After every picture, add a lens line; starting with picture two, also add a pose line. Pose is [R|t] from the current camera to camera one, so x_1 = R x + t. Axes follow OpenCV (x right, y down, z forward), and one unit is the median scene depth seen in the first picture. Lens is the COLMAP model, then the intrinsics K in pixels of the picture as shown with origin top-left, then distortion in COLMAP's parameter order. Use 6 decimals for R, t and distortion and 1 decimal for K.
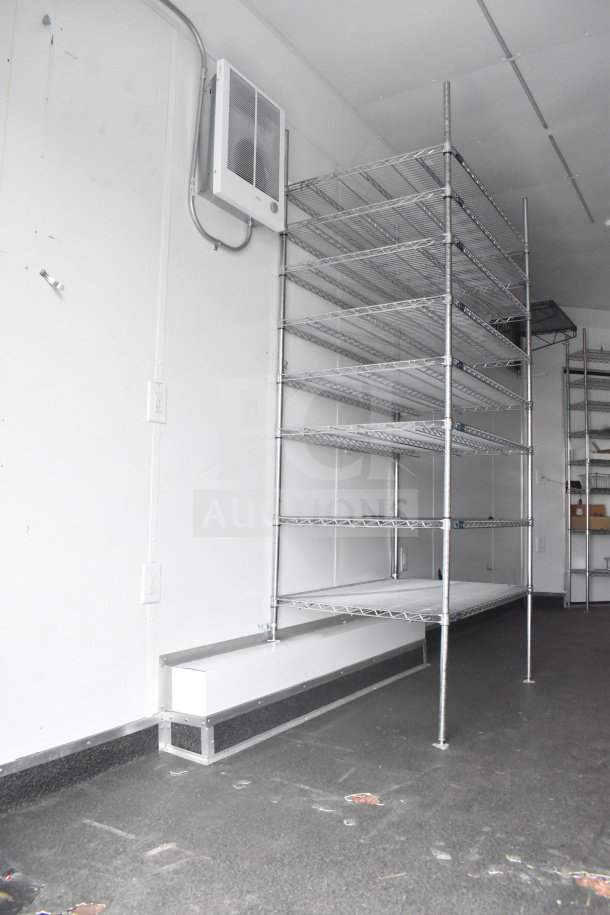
lens RADIAL K [[727.7, 0, 281.9], [0, 727.7, 461.2], [0, 0, 1]] dist [-0.096578, 0.014373]
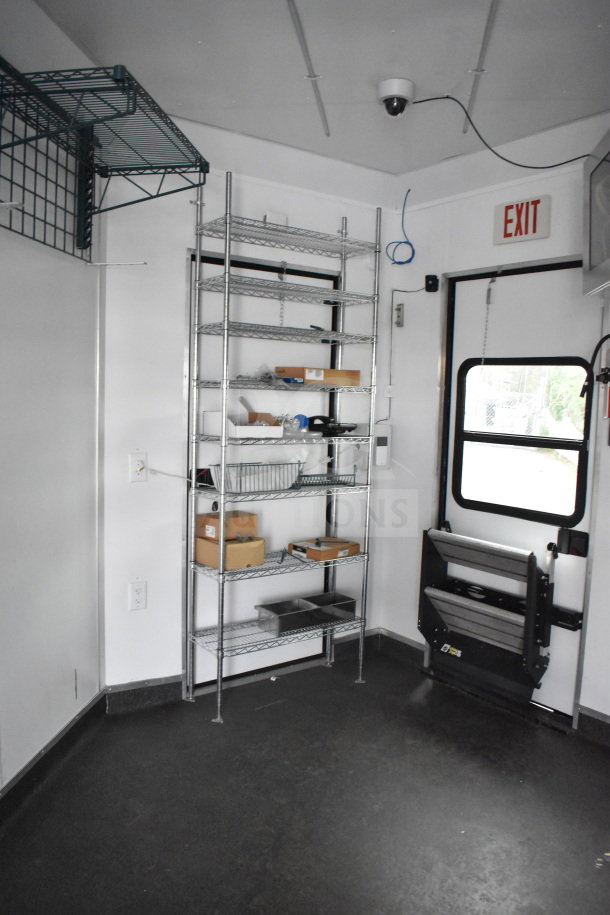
lens RADIAL K [[727.7, 0, 281.9], [0, 727.7, 461.2], [0, 0, 1]] dist [-0.096578, 0.014373]
pose [[0.918192, -0.028783, 0.395089, 0.419085], [-0.038350, 0.986213, 0.160974, -0.115191], [-0.394276, -0.162957, 0.904429, 0.825766]]
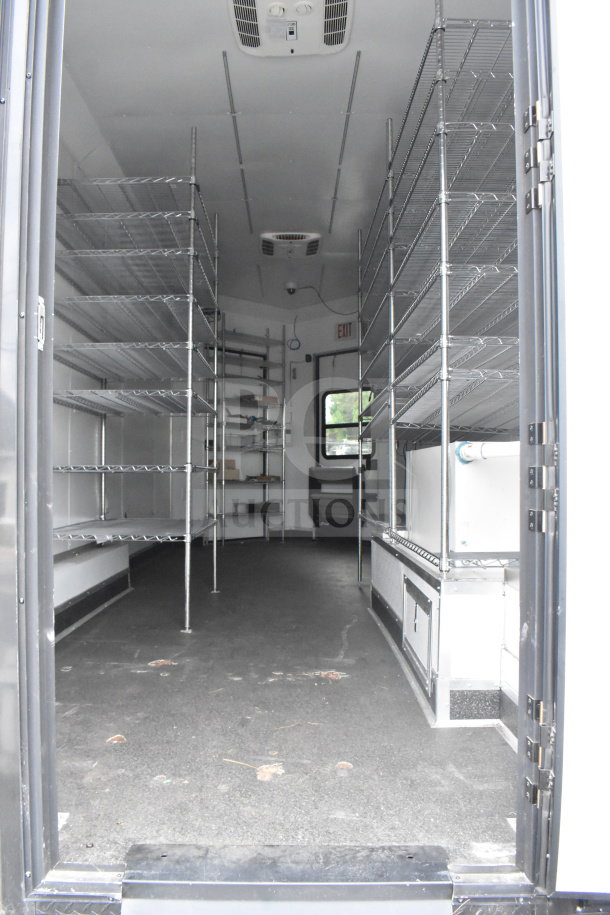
lens RADIAL K [[726.0, 0, 303.5], [0, 726.0, 470.3], [0, 0, 1]] dist [-0.094949, 0.004887]
pose [[0.832915, -0.013670, 0.553232, -0.224738], [-0.022980, 0.997978, 0.059257, 0.004459], [-0.552924, -0.062070, 0.830917, -0.157355]]
